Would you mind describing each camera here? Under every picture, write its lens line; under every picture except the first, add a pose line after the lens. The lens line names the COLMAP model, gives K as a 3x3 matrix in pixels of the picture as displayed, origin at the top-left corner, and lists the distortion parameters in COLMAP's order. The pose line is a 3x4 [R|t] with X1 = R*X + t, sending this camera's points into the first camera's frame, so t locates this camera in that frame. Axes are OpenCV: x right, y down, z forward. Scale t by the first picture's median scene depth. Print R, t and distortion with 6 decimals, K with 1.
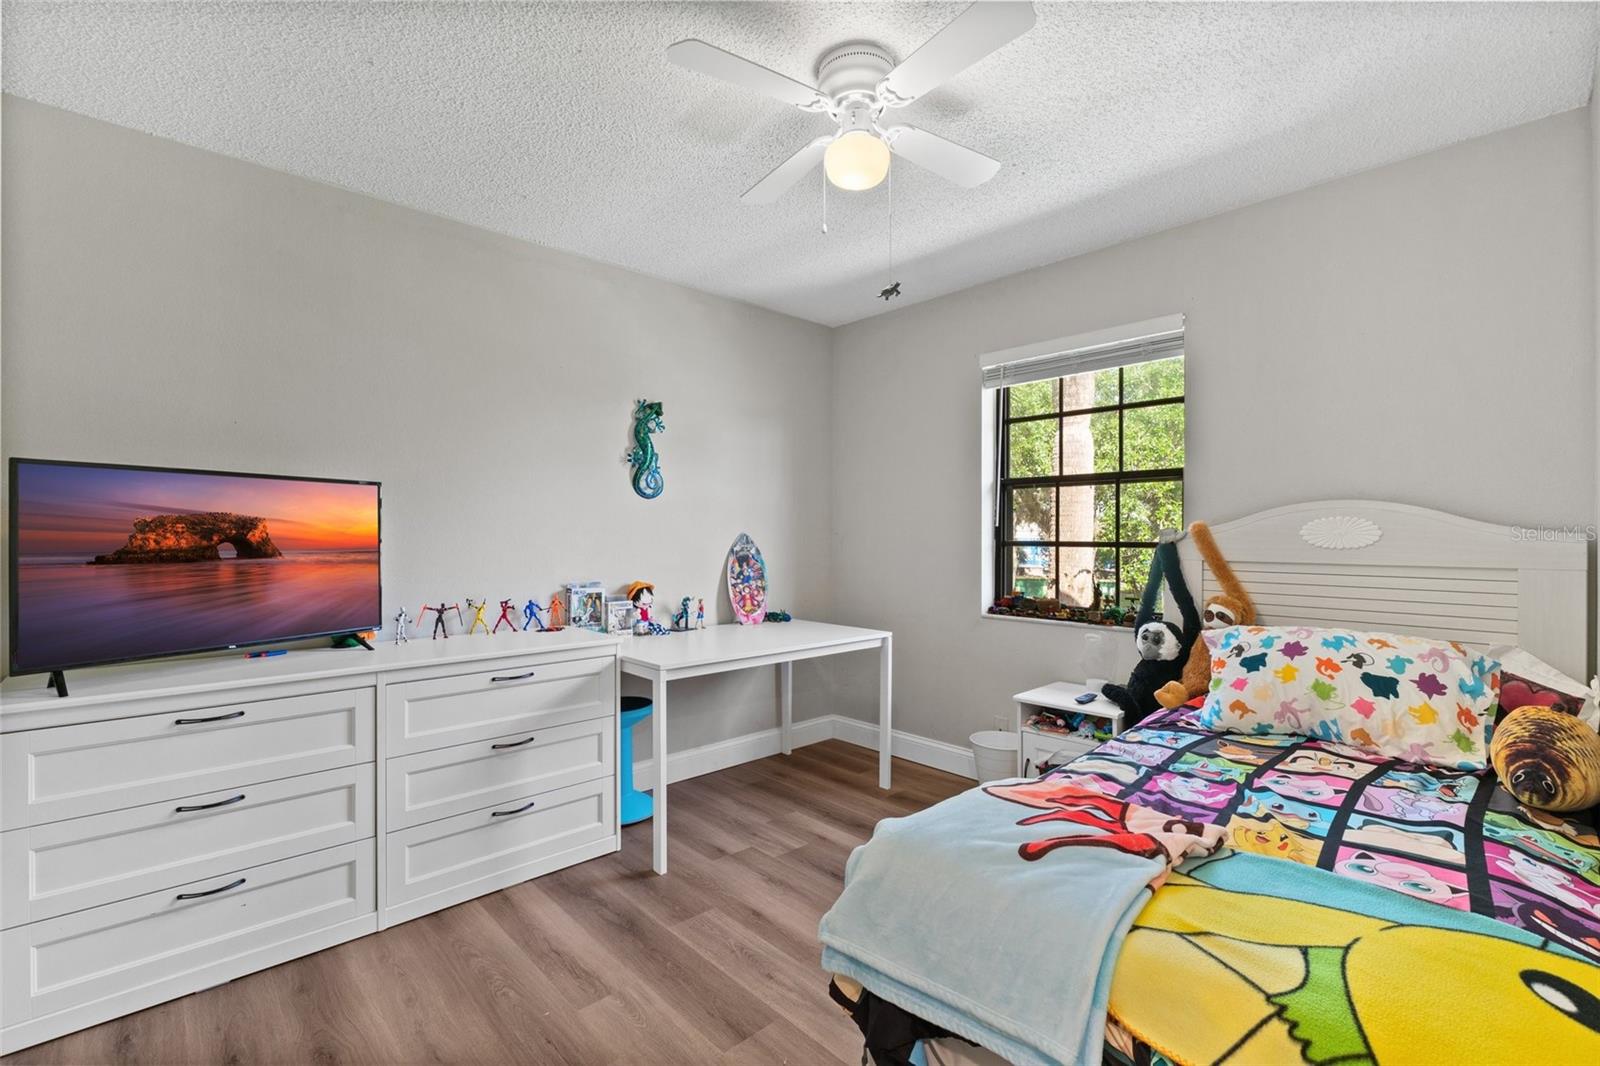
lens RADIAL K [[709.4, 0, 800.0], [0, 709.4, 533.0], [0, 0, 1]] dist [0.000934, 0.000024]
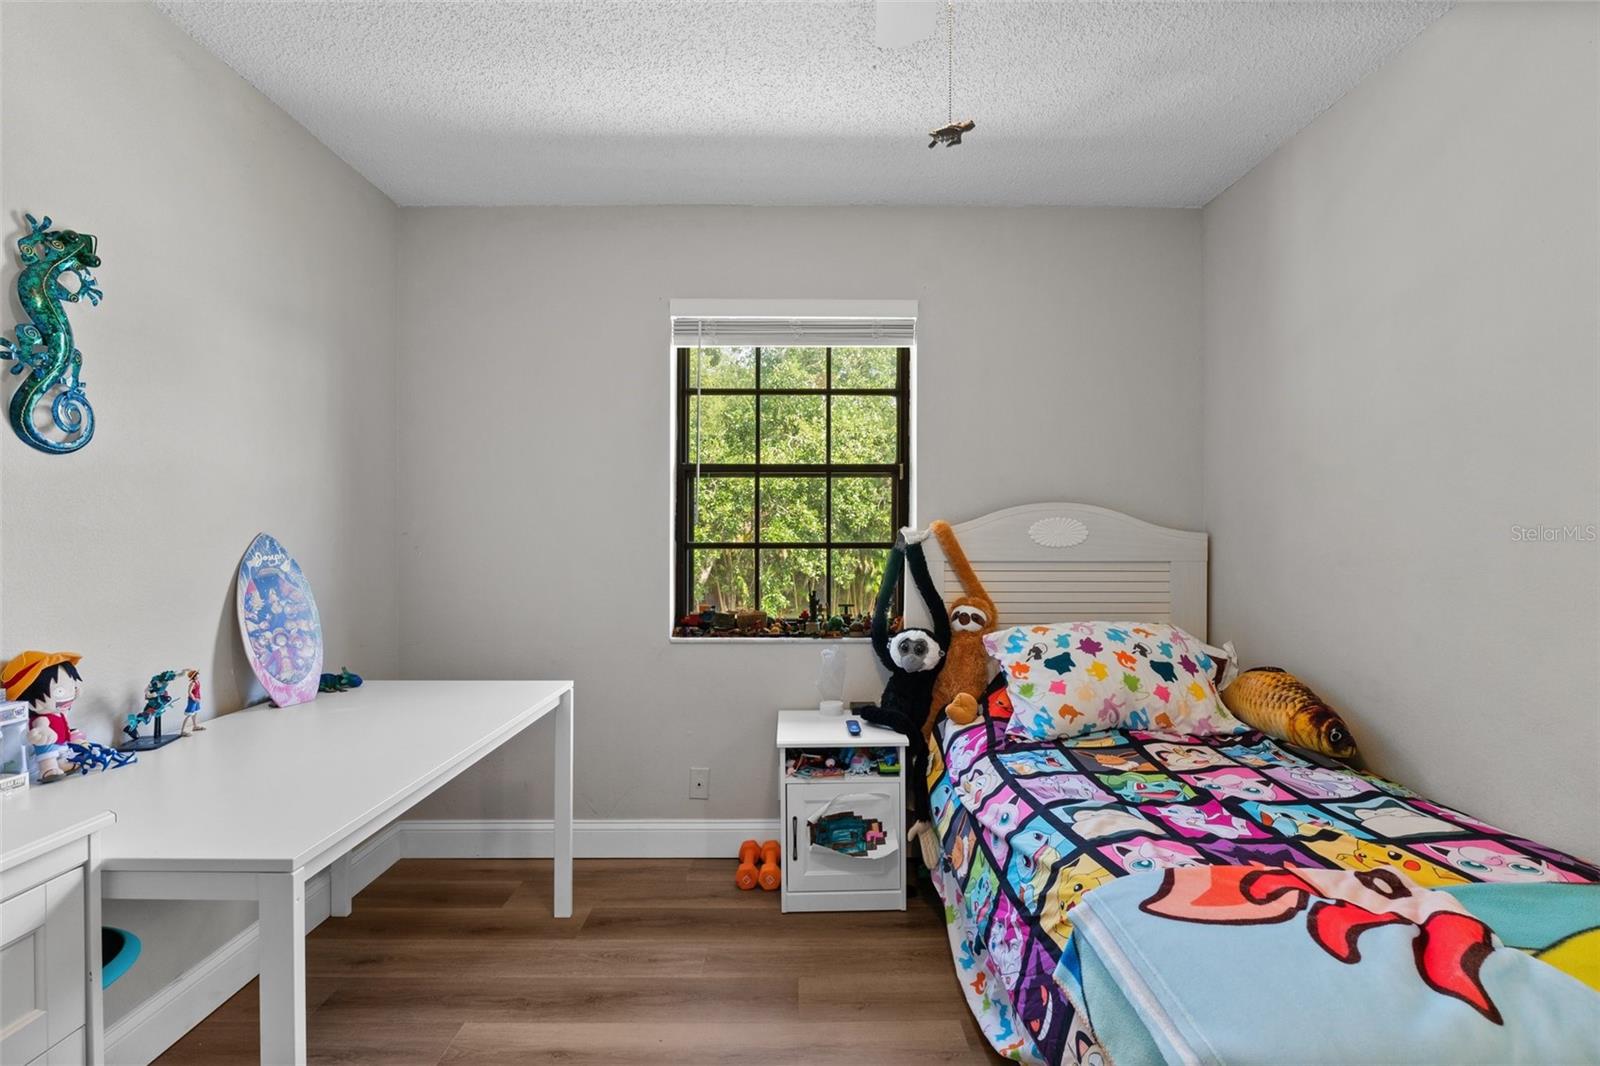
lens RADIAL K [[725.7, 0, 800.0], [0, 725.7, 533.0], [0, 0, 1]] dist [-0.002869, -0.000525]
pose [[0.677025, -0.002148, 0.735957, -0.284458], [0.000109, 0.999996, 0.002819, -0.002455], [-0.735960, -0.001829, 0.677023, 0.465501]]
